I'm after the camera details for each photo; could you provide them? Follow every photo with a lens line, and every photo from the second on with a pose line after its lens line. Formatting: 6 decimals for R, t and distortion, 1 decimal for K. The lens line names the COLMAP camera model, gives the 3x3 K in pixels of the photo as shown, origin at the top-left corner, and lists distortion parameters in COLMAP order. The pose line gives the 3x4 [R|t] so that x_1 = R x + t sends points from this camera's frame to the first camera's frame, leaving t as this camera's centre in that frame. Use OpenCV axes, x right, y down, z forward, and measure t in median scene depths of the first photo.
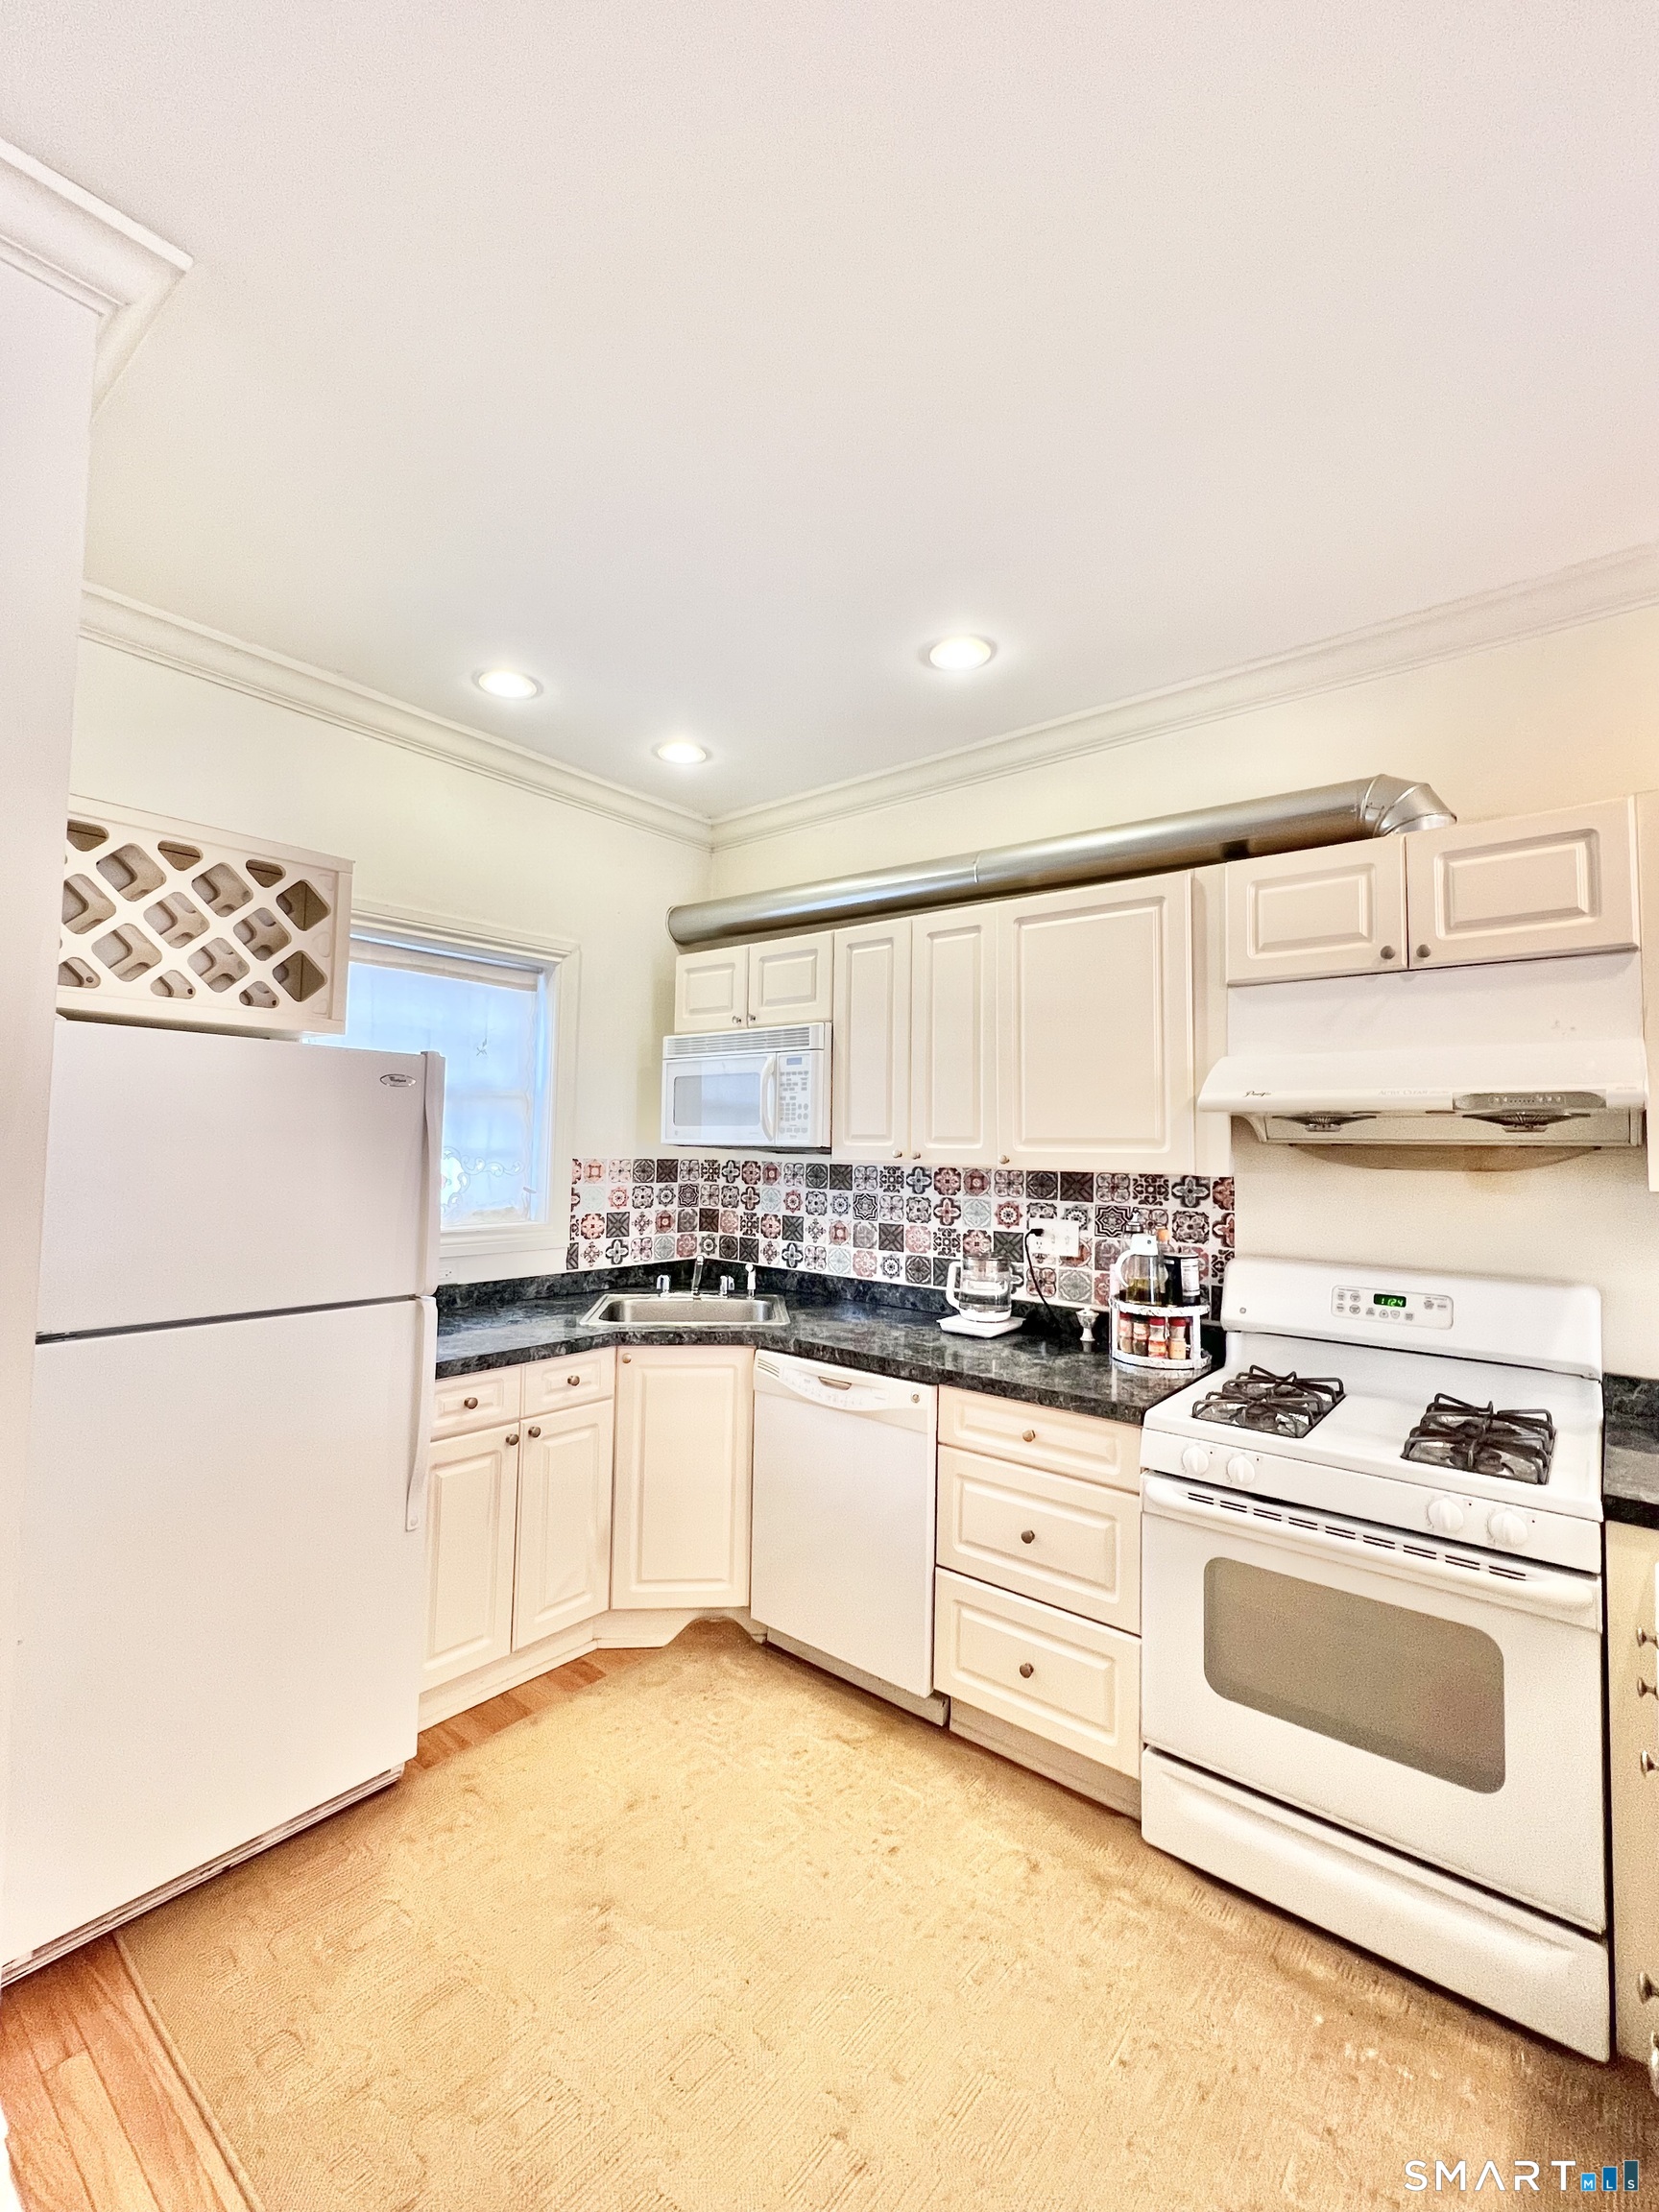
lens RADIAL K [[952.7, 0, 829.5], [0, 952.7, 1106.0], [0, 0, 1]] dist [0.000178, 0.000322]
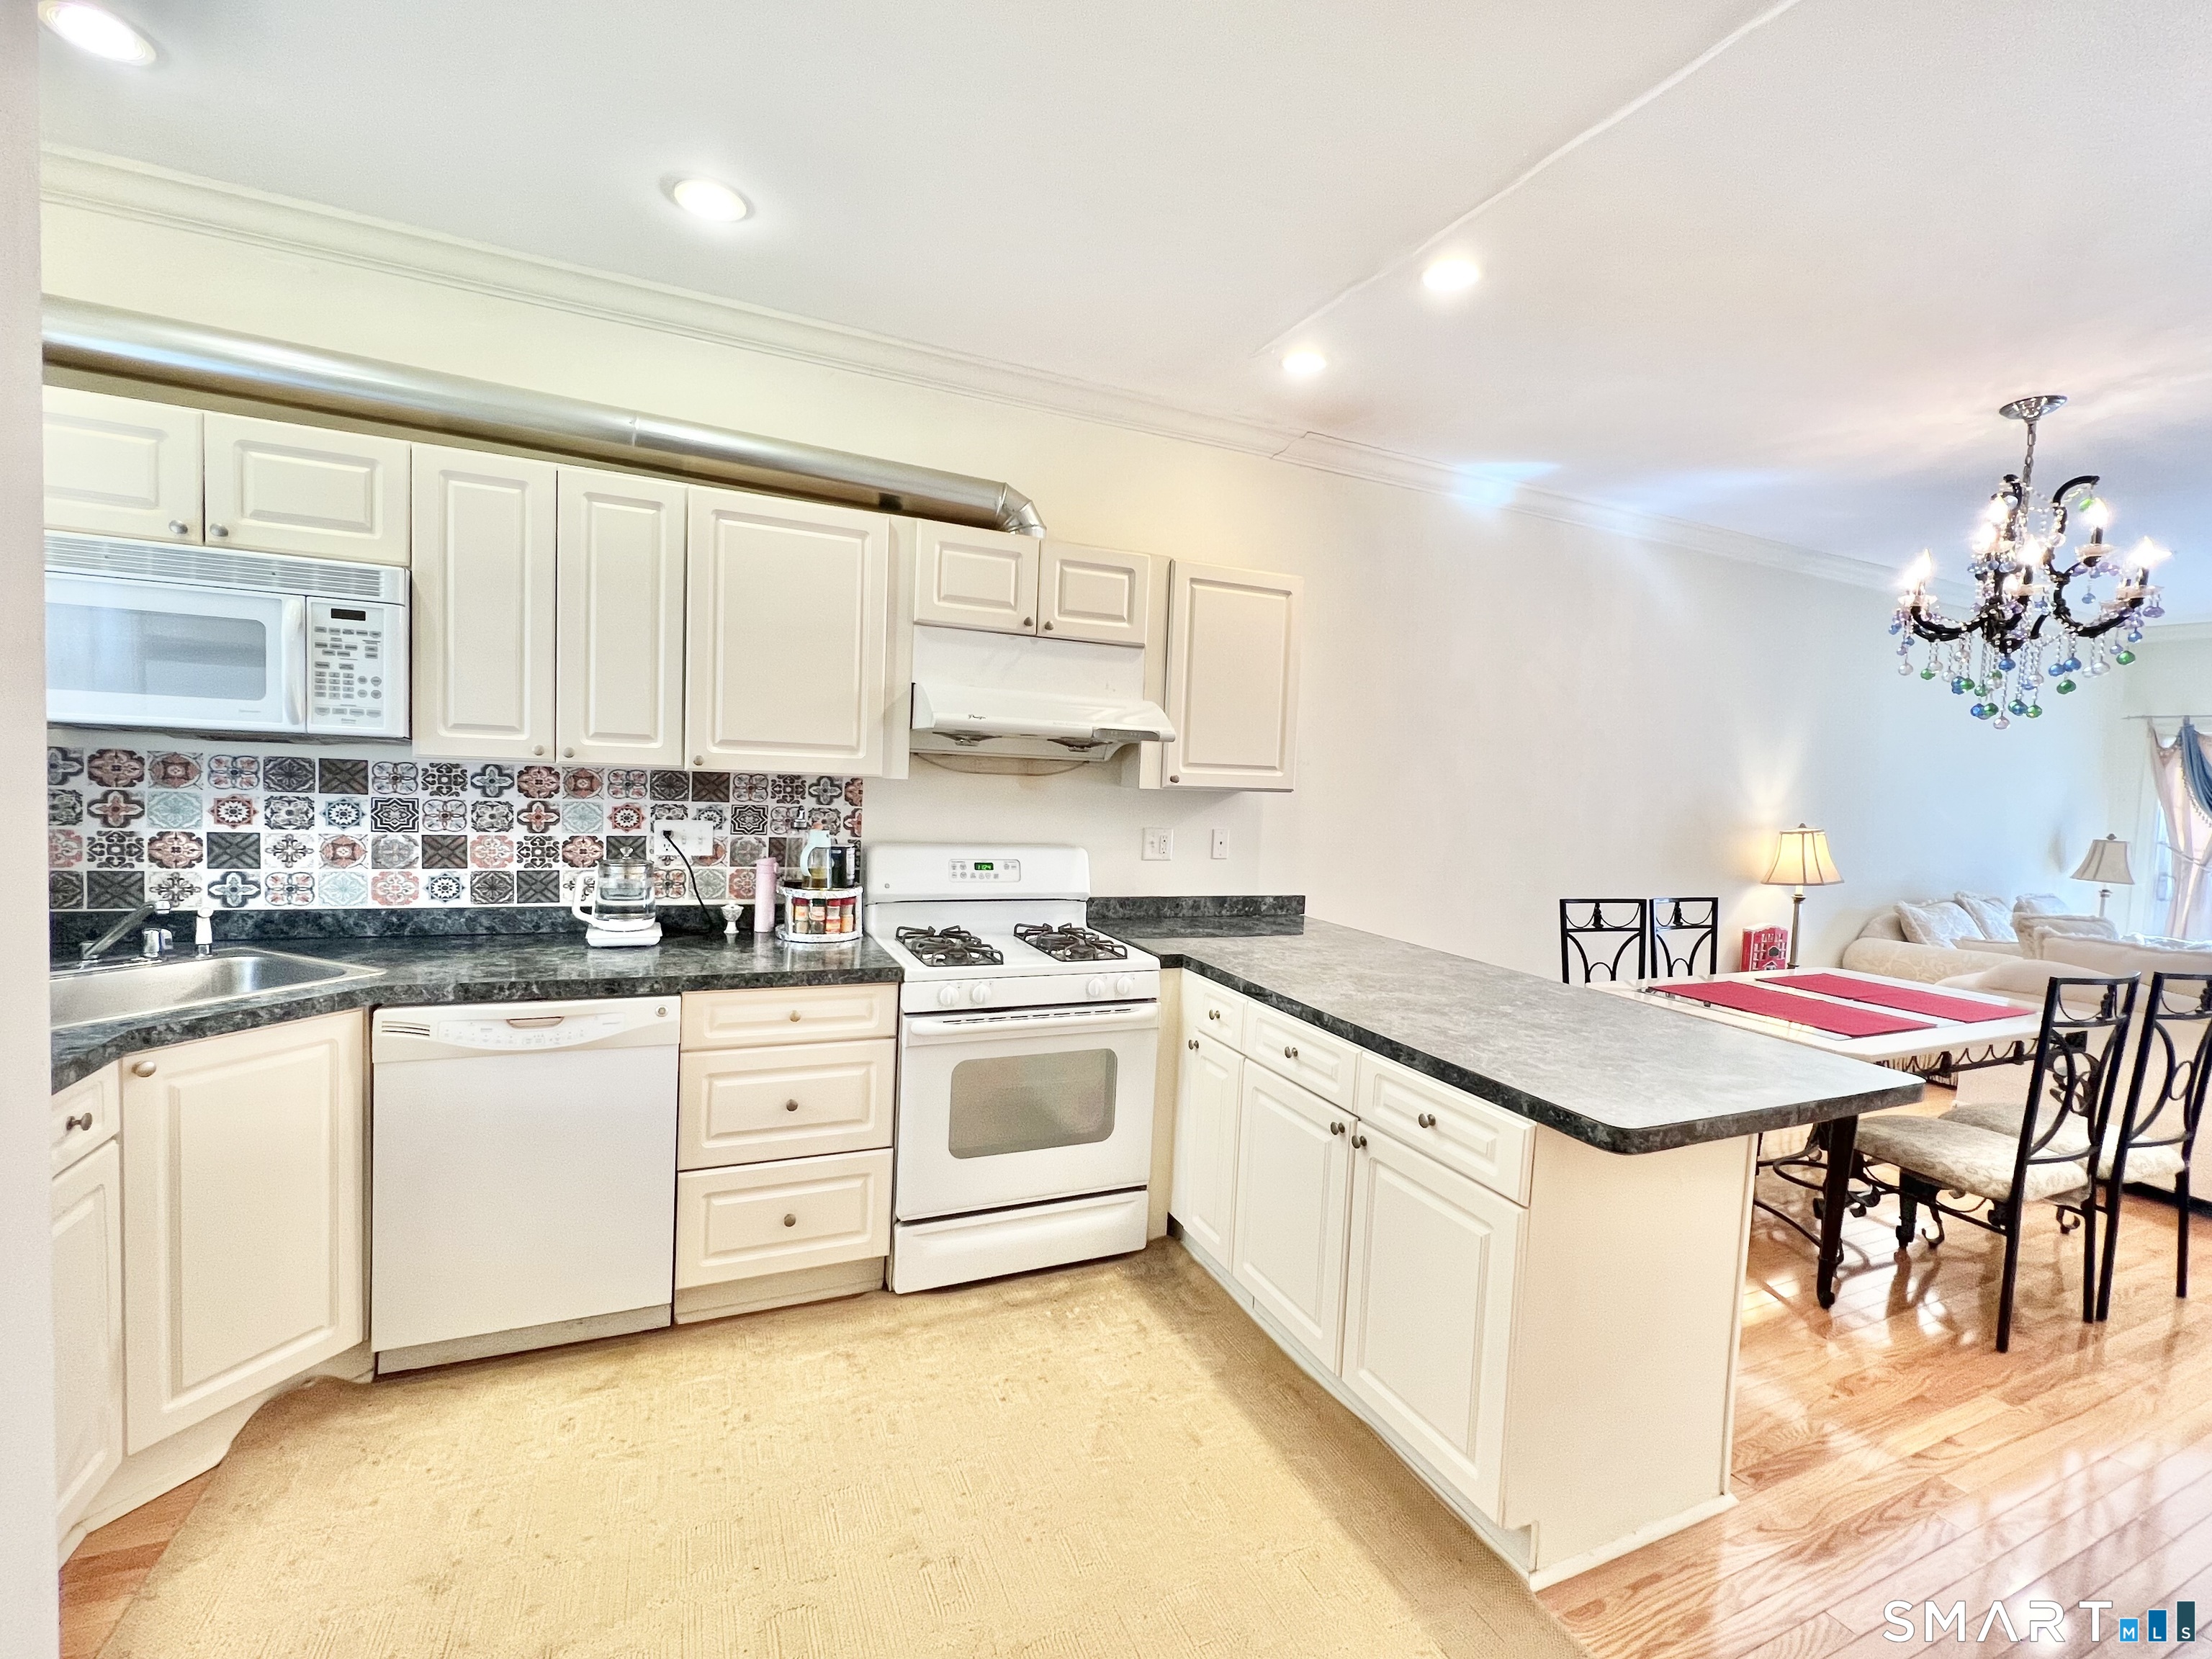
lens RADIAL K [[952.7, 0, 1104.6], [0, 952.7, 833.9], [0, 0, 1]] dist [0.000178, 0.000322]
pose [[0.444354, -0.052162, 0.894331, -0.465017], [-0.073205, 0.992851, 0.094281, 0.007628], [-0.892855, -0.107364, 0.437358, 0.177235]]
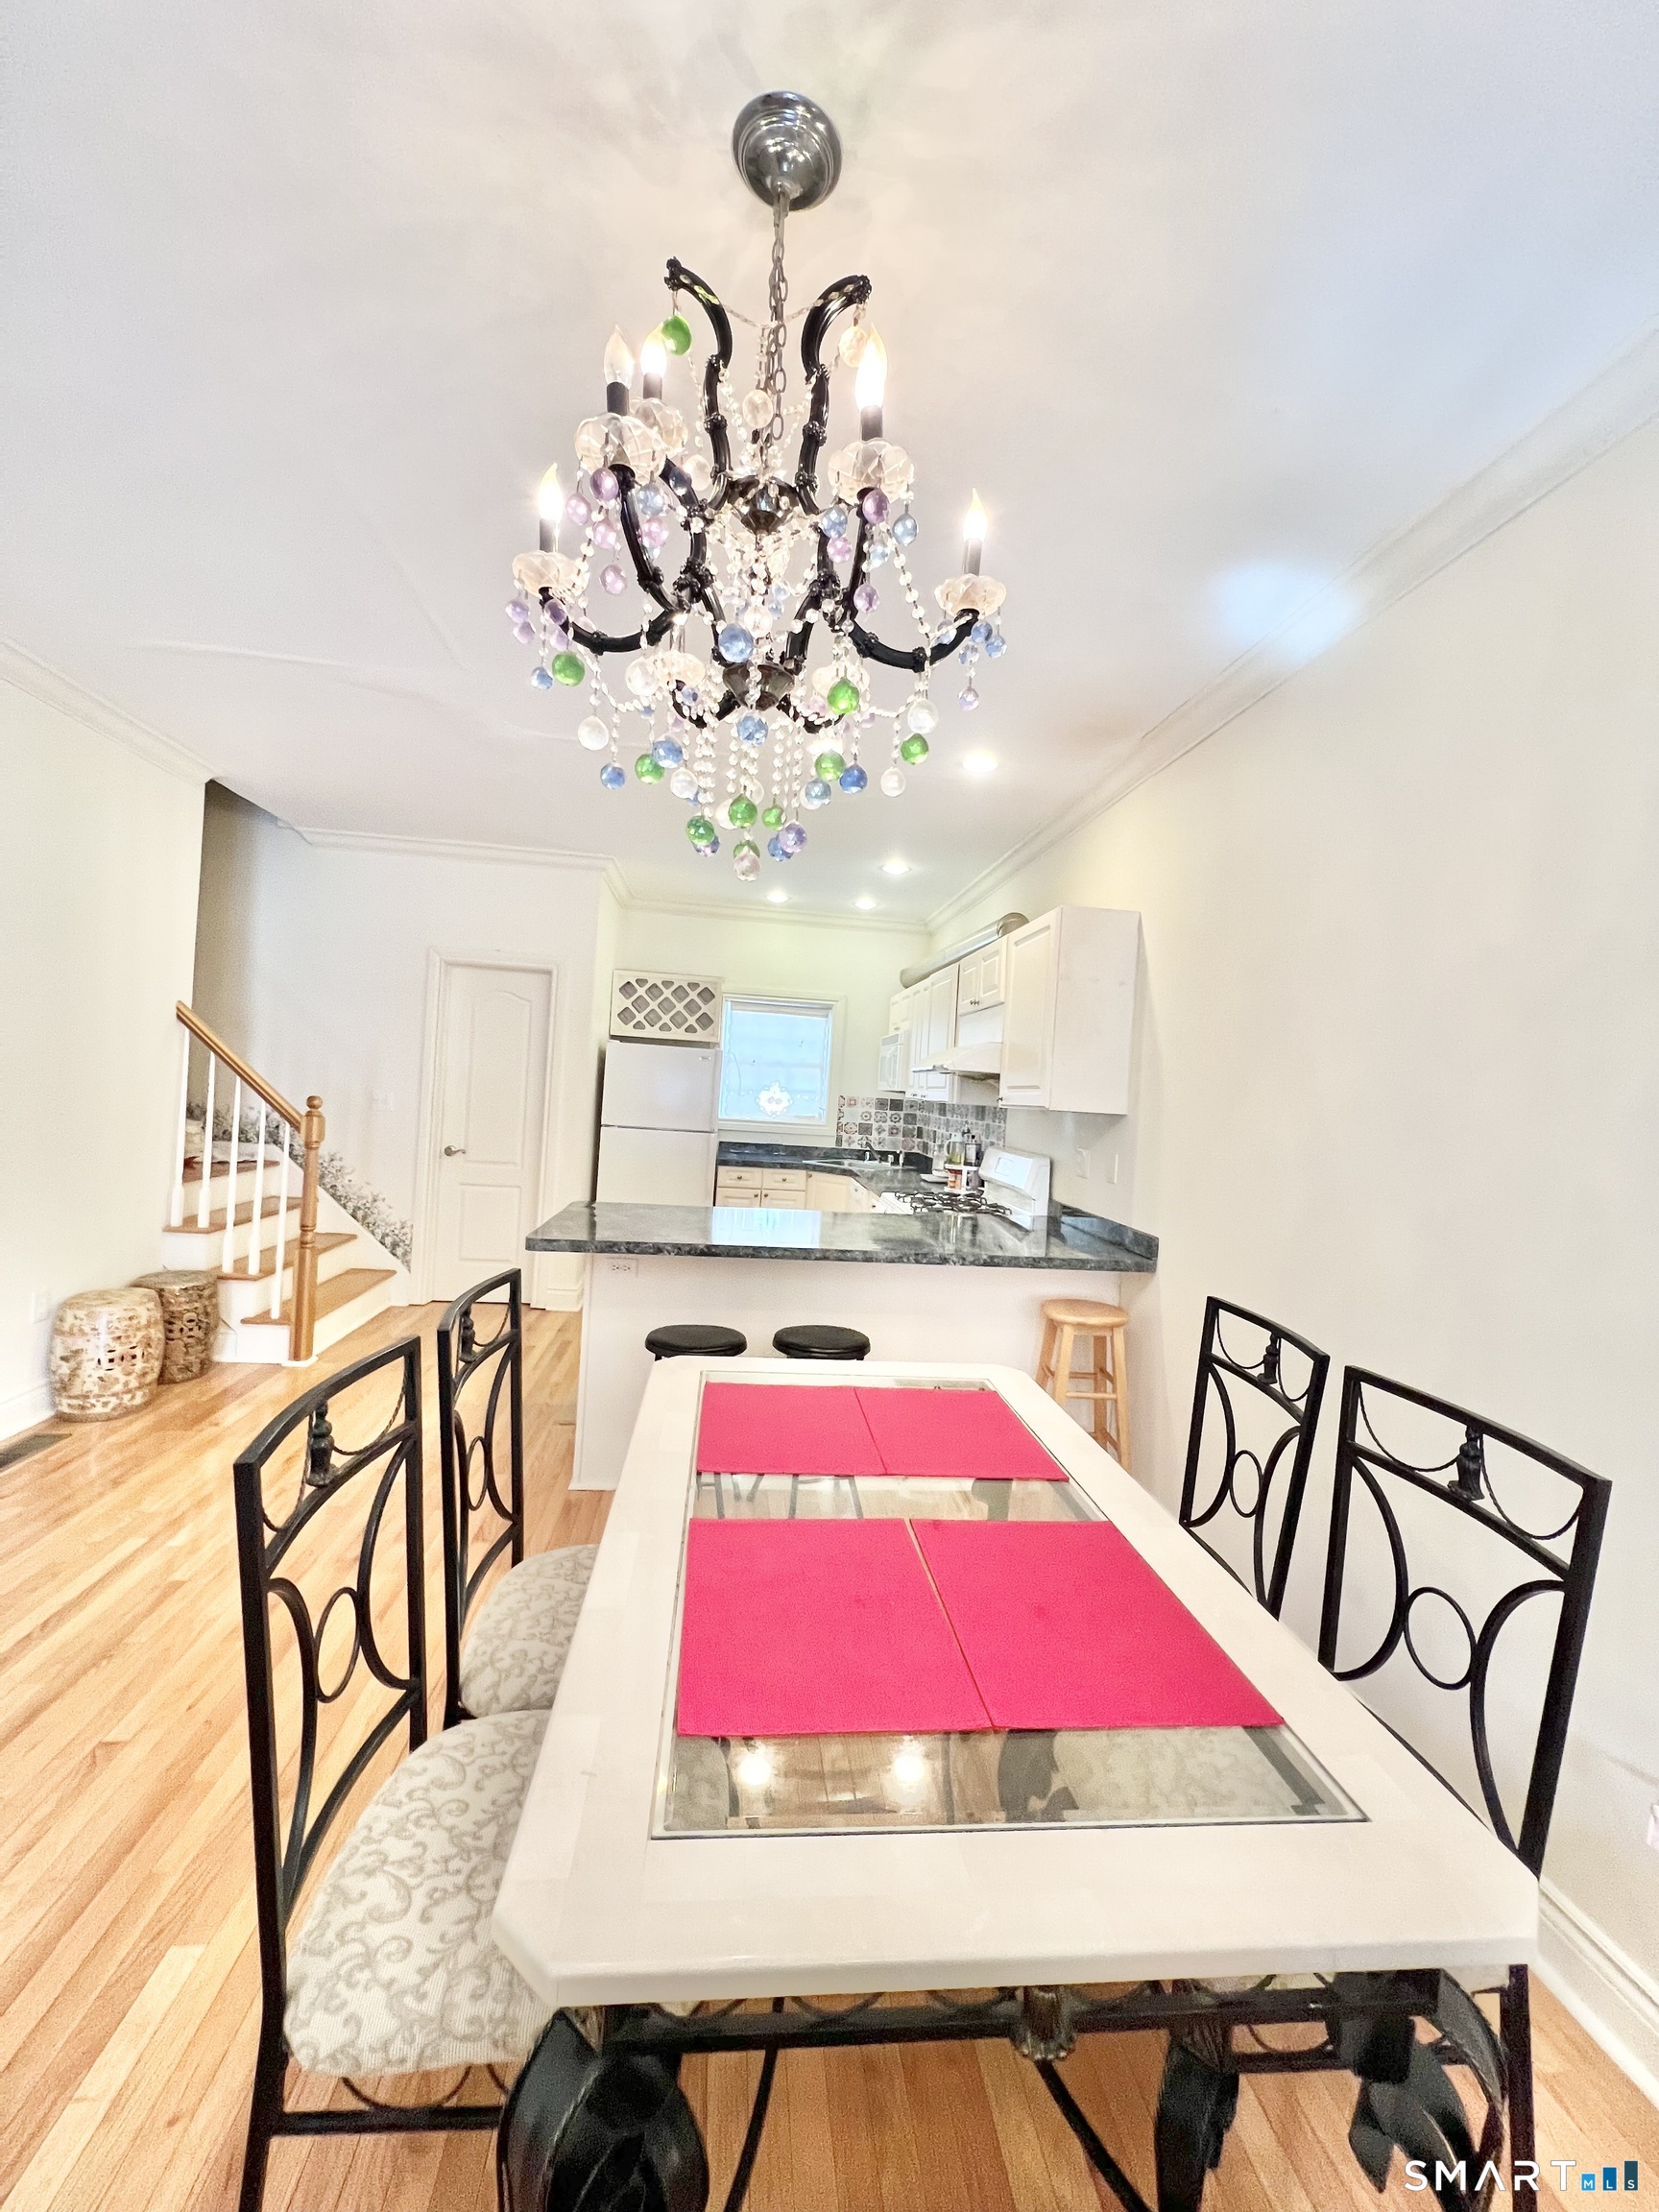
lens RADIAL K [[891.9, 0, 831.0], [0, 891.9, 1109.0], [0, 0, 1]] dist [-0.000694, -0.000143]
pose [[0.719329, 0.043852, -0.693284, 1.309608], [-0.023967, 0.998978, 0.038320, 0.011661], [0.694256, -0.010949, 0.719645, -0.539088]]
